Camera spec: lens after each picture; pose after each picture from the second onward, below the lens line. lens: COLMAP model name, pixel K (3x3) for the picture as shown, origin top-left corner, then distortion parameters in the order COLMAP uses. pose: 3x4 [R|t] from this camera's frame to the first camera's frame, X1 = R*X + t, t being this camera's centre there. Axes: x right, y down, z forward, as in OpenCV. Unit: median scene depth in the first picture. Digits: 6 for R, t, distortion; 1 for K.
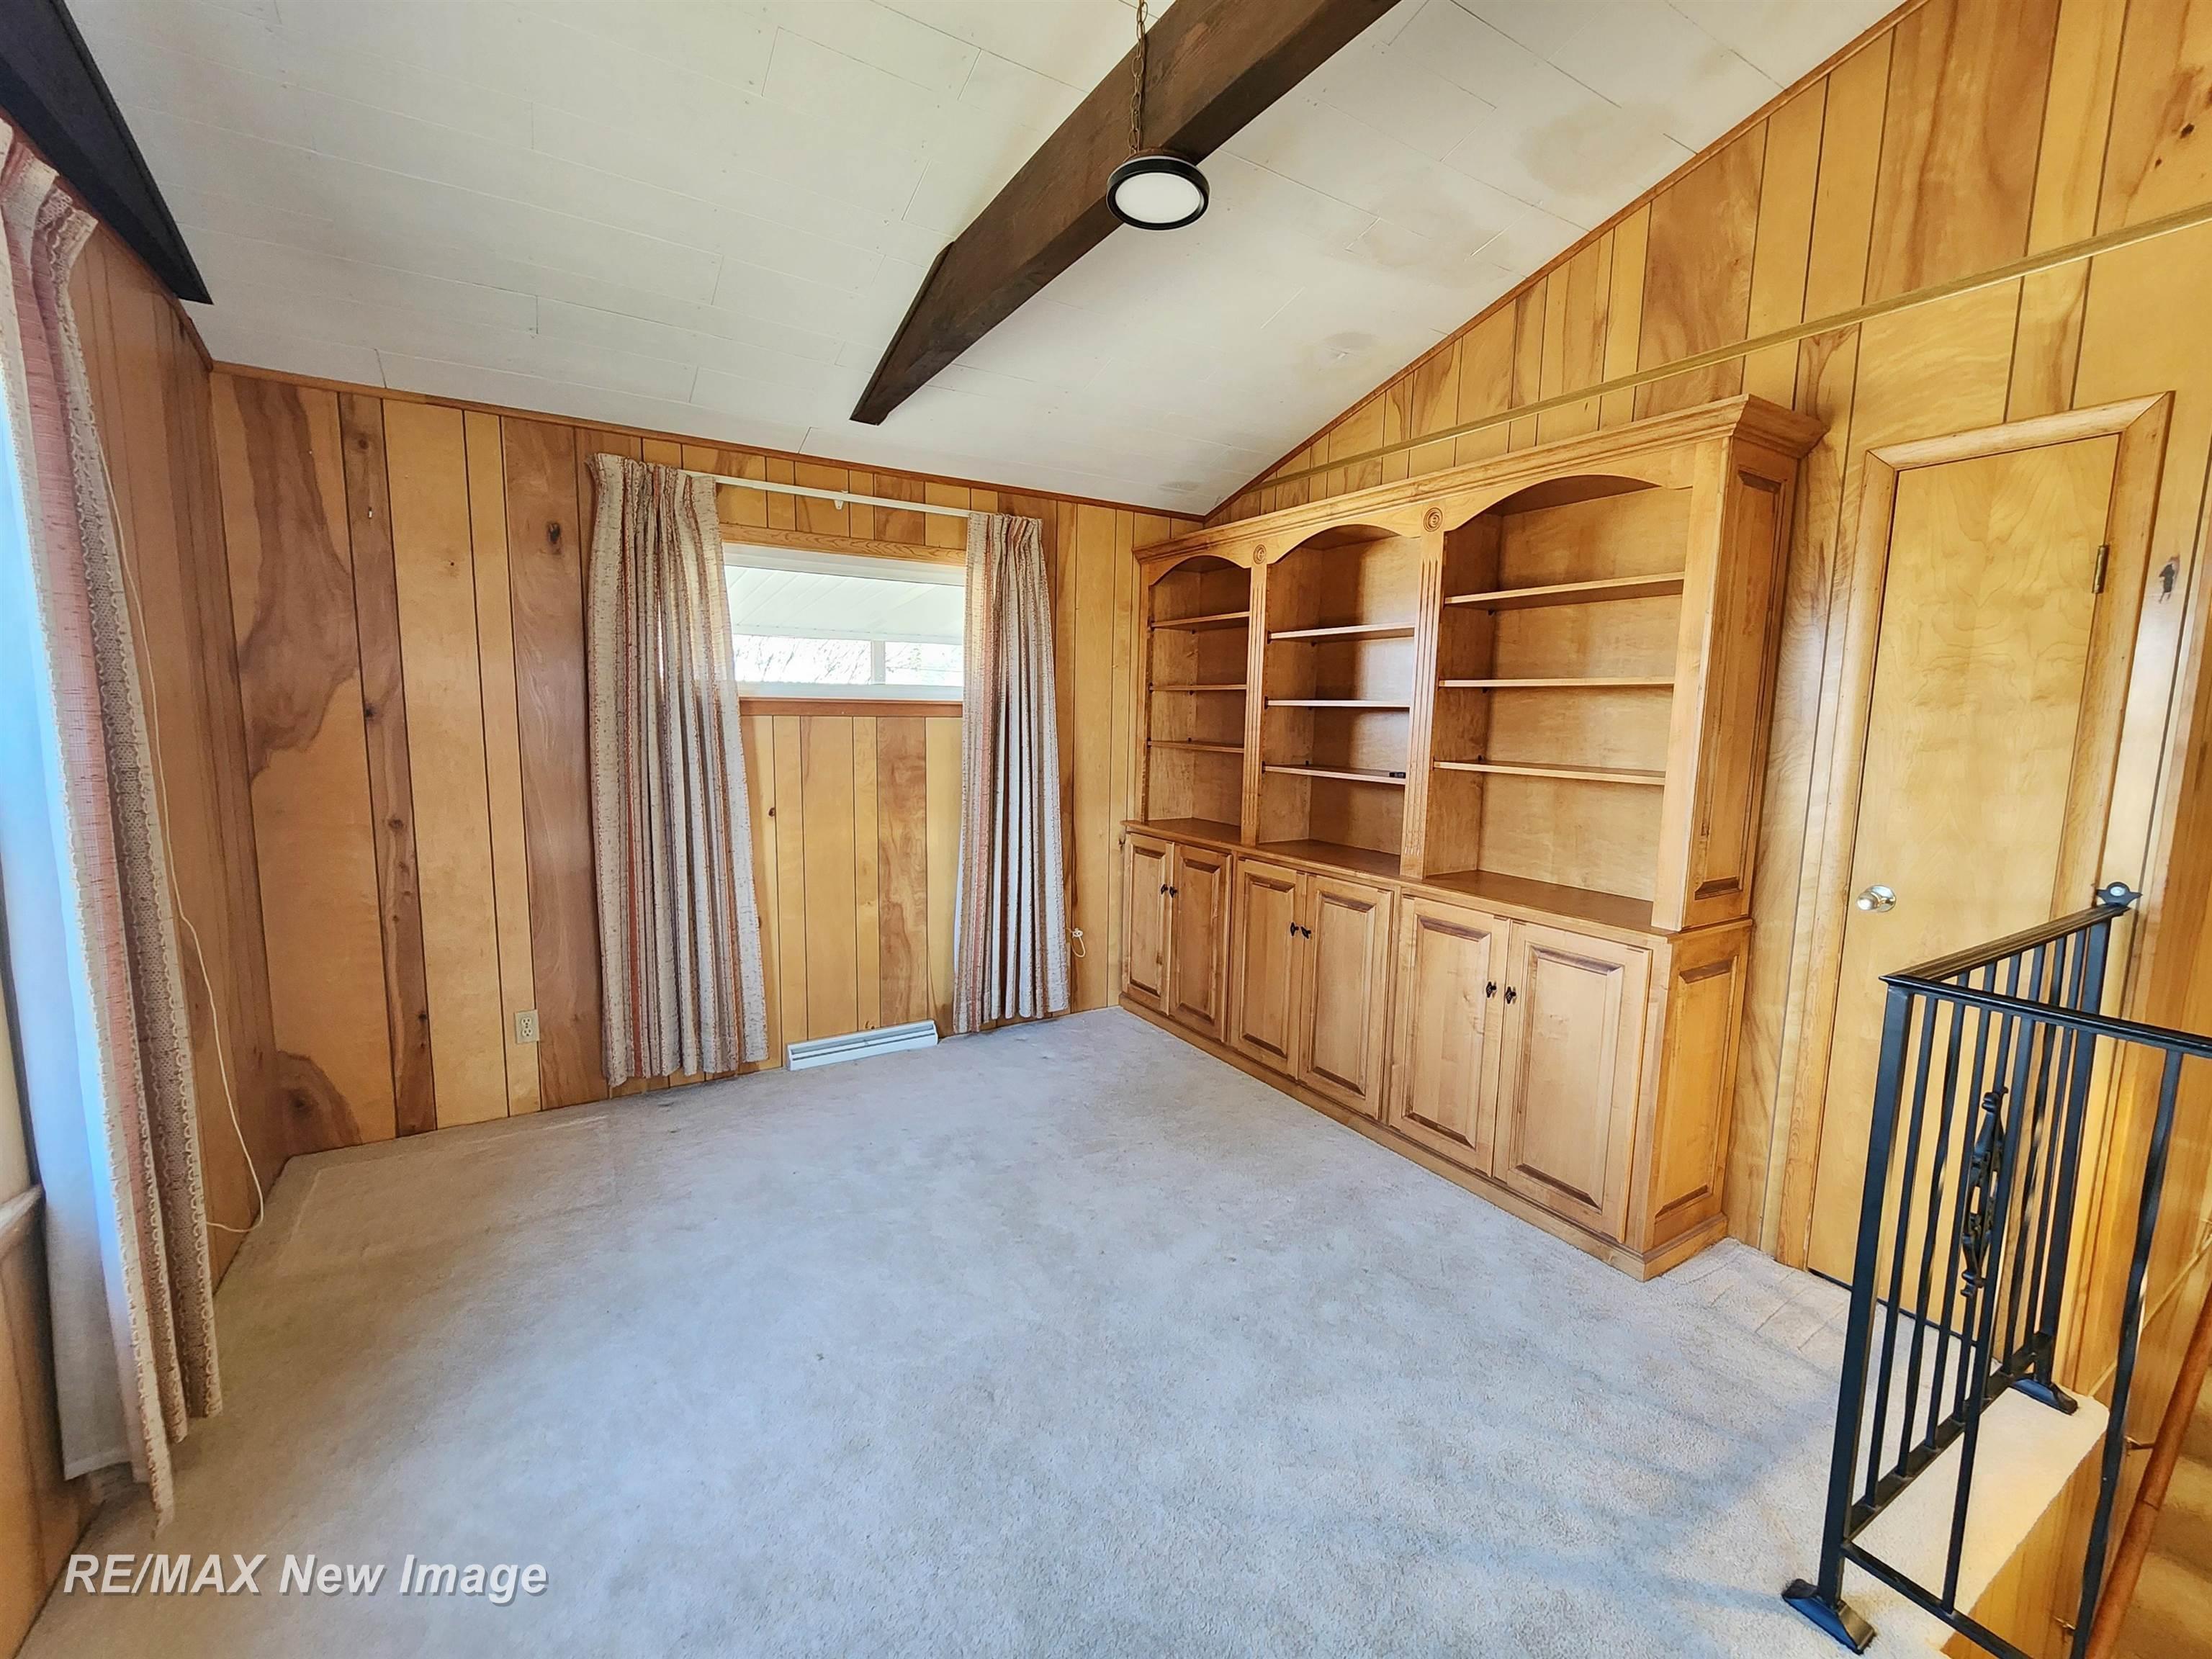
lens RADIAL K [[908.1, 0, 1105.1], [0, 908.1, 825.3], [0, 0, 1]] dist [0.001961, -0.000094]
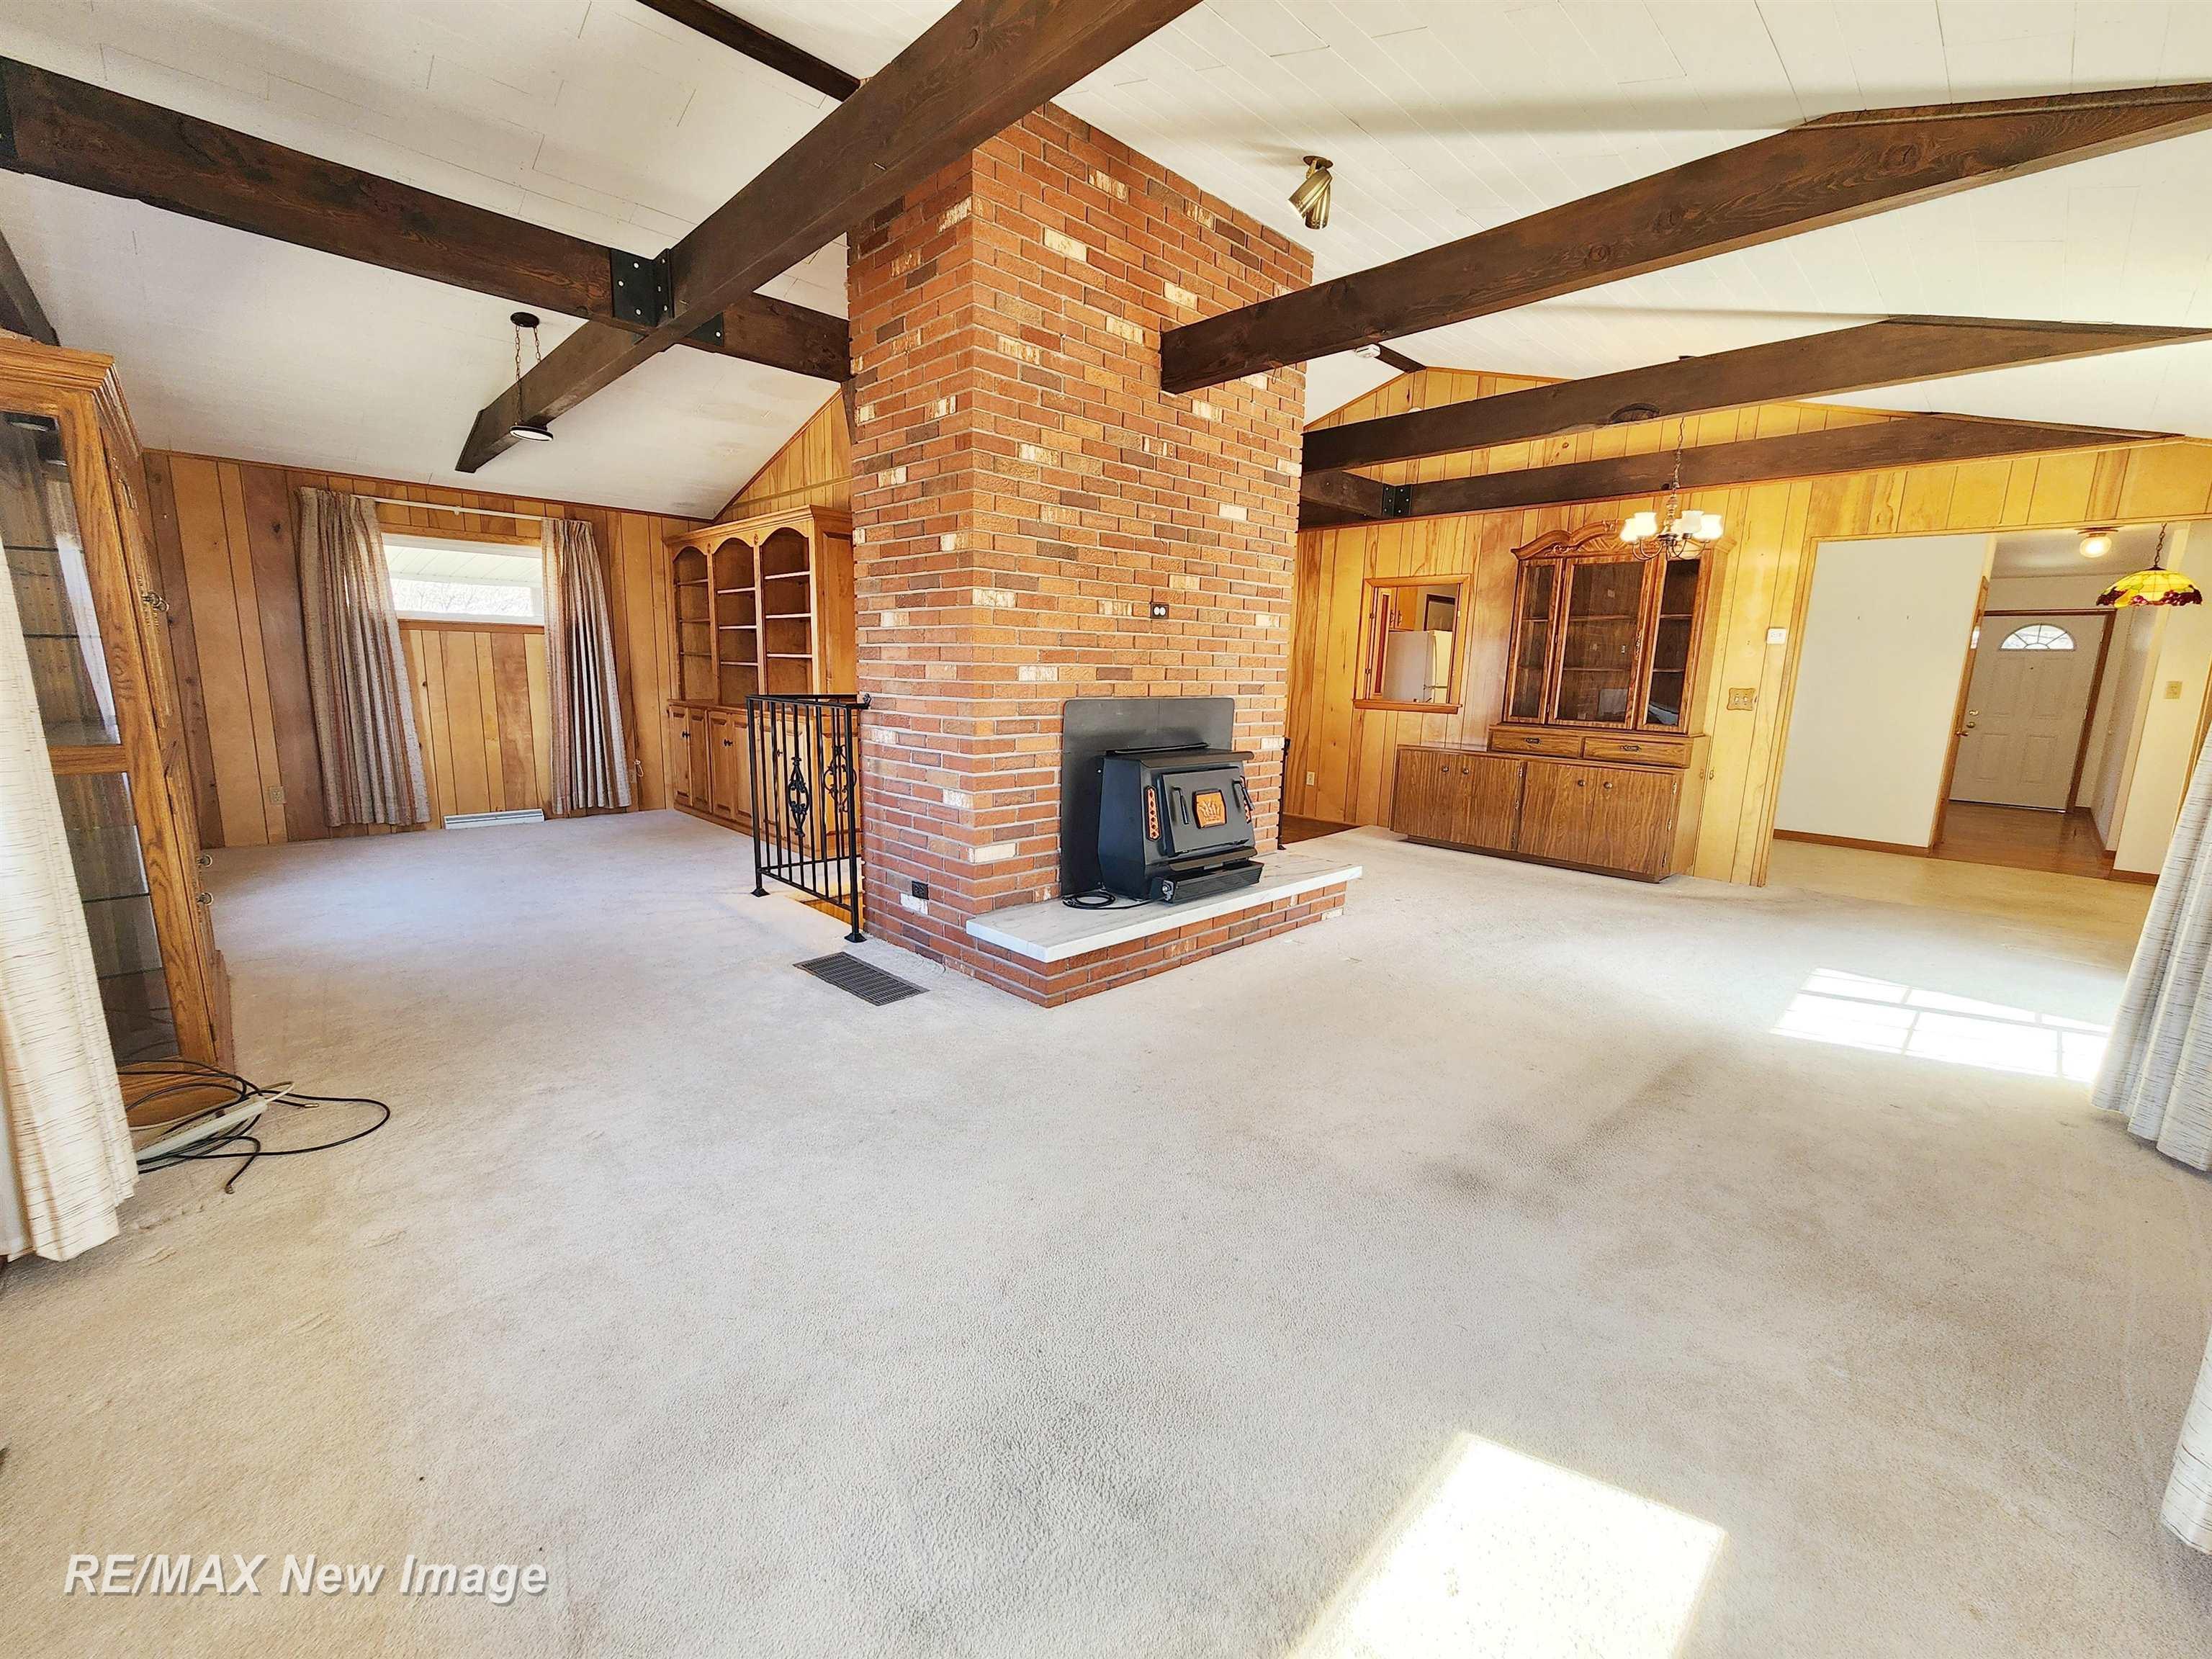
lens RADIAL K [[908.1, 0, 1106.3], [0, 908.1, 826.8], [0, 0, 1]] dist [0.001961, -0.000094]
pose [[0.975707, -0.031897, 0.216745, 0.558473], [0.020913, 0.998387, 0.052782, 0.202714], [-0.218079, -0.046966, 0.974800, -1.077445]]
